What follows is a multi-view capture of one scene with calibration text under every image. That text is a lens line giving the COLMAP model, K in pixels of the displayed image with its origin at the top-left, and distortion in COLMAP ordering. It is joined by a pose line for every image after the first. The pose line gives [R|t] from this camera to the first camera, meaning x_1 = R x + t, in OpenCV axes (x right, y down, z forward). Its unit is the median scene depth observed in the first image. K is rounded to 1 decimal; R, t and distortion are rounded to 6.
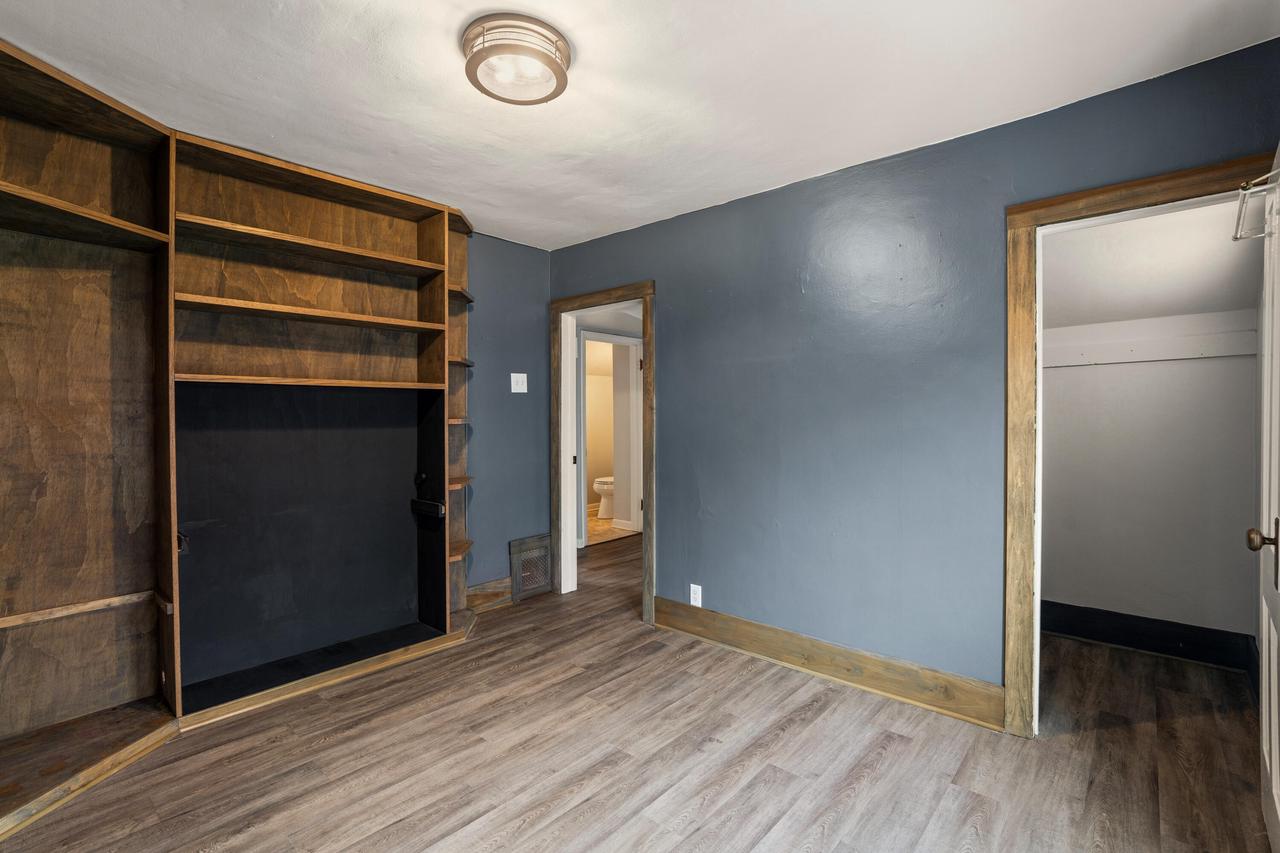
lens RADIAL K [[591.5, 0, 638.1], [0, 591.5, 423.5], [0, 0, 1]] dist [-0.042857, 0.020791]
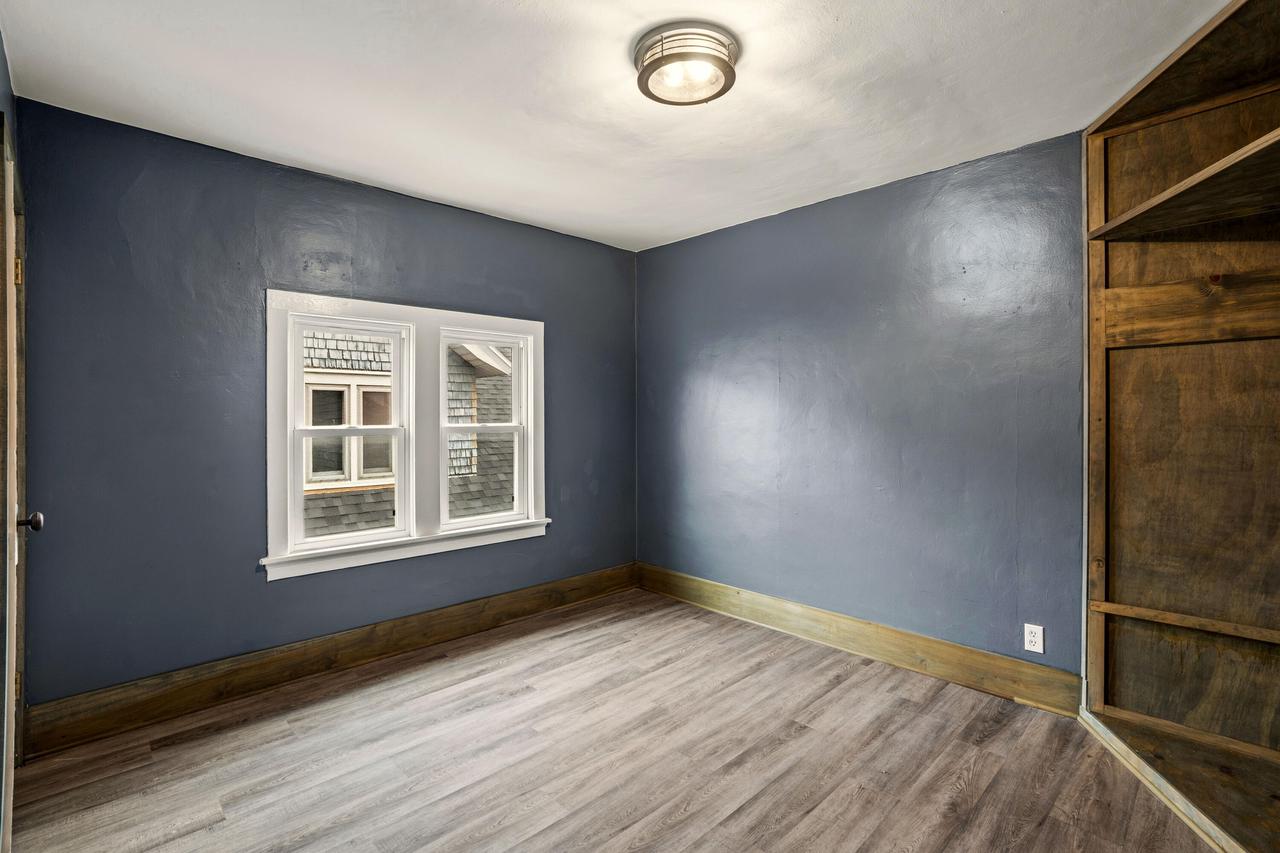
lens RADIAL K [[591.5, 0, 638.1], [0, 591.5, 423.5], [0, 0, 1]] dist [-0.042857, 0.020791]
pose [[-0.997886, 0.005342, 0.064775, -0.180824], [0.006599, 0.999794, 0.019215, -0.014479], [-0.064659, 0.019602, -0.997715, 1.988388]]
